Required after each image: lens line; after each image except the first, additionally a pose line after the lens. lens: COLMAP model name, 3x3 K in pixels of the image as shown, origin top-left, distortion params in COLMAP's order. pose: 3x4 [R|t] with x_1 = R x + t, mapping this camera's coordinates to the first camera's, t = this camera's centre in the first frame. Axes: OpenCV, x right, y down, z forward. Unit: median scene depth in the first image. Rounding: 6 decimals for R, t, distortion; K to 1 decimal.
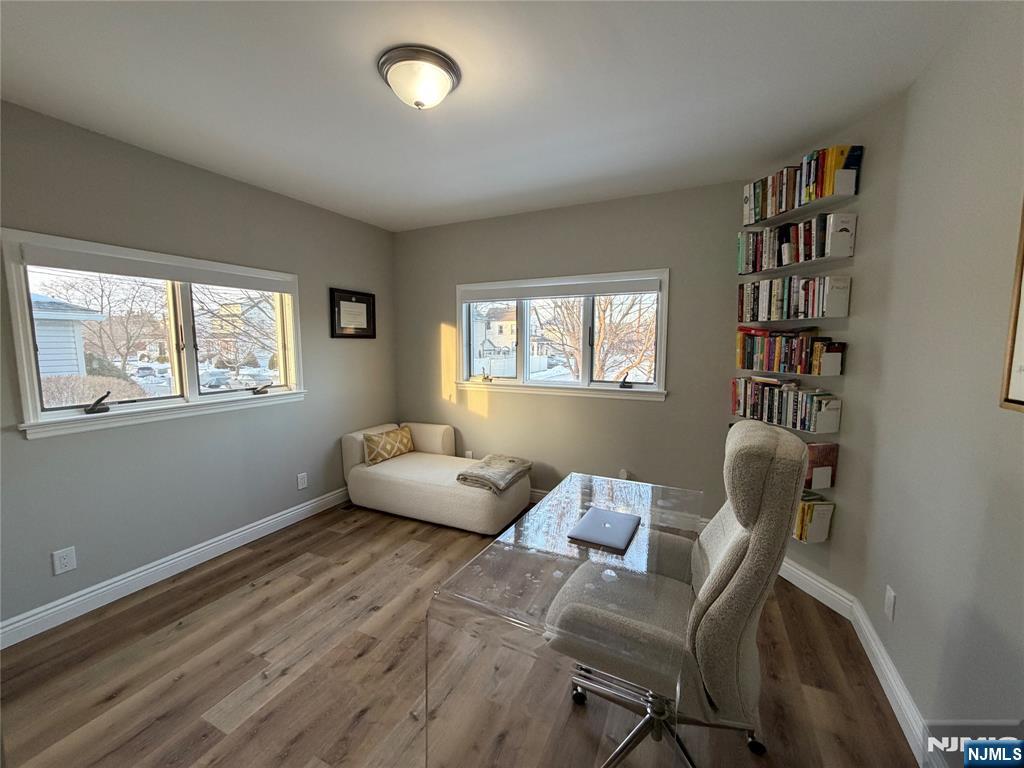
lens RADIAL K [[406.7, 0, 512.0], [0, 406.7, 384.0], [0, 0, 1]] dist [-0.000196, -0.000507]
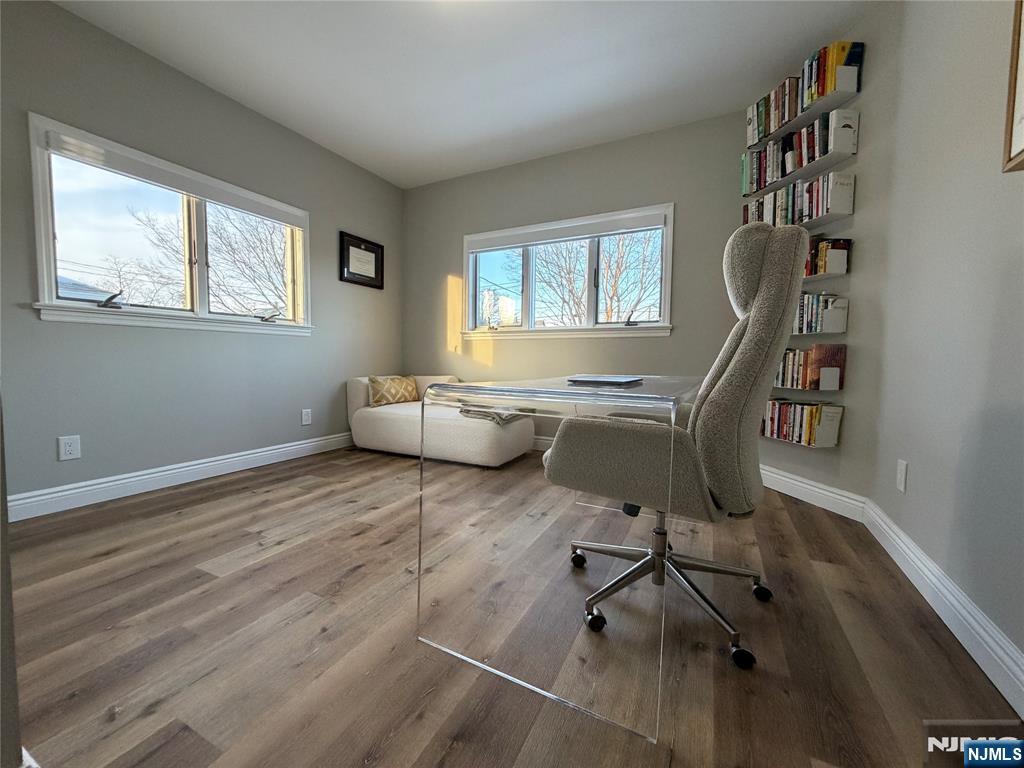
lens RADIAL K [[406.7, 0, 512.0], [0, 406.7, 384.0], [0, 0, 1]] dist [-0.000196, -0.000507]
pose [[0.999727, 0.012818, -0.019556, 0.013274], [-0.013626, 0.999034, -0.041781, 0.265231], [0.019002, 0.042036, 0.998935, 0.004967]]
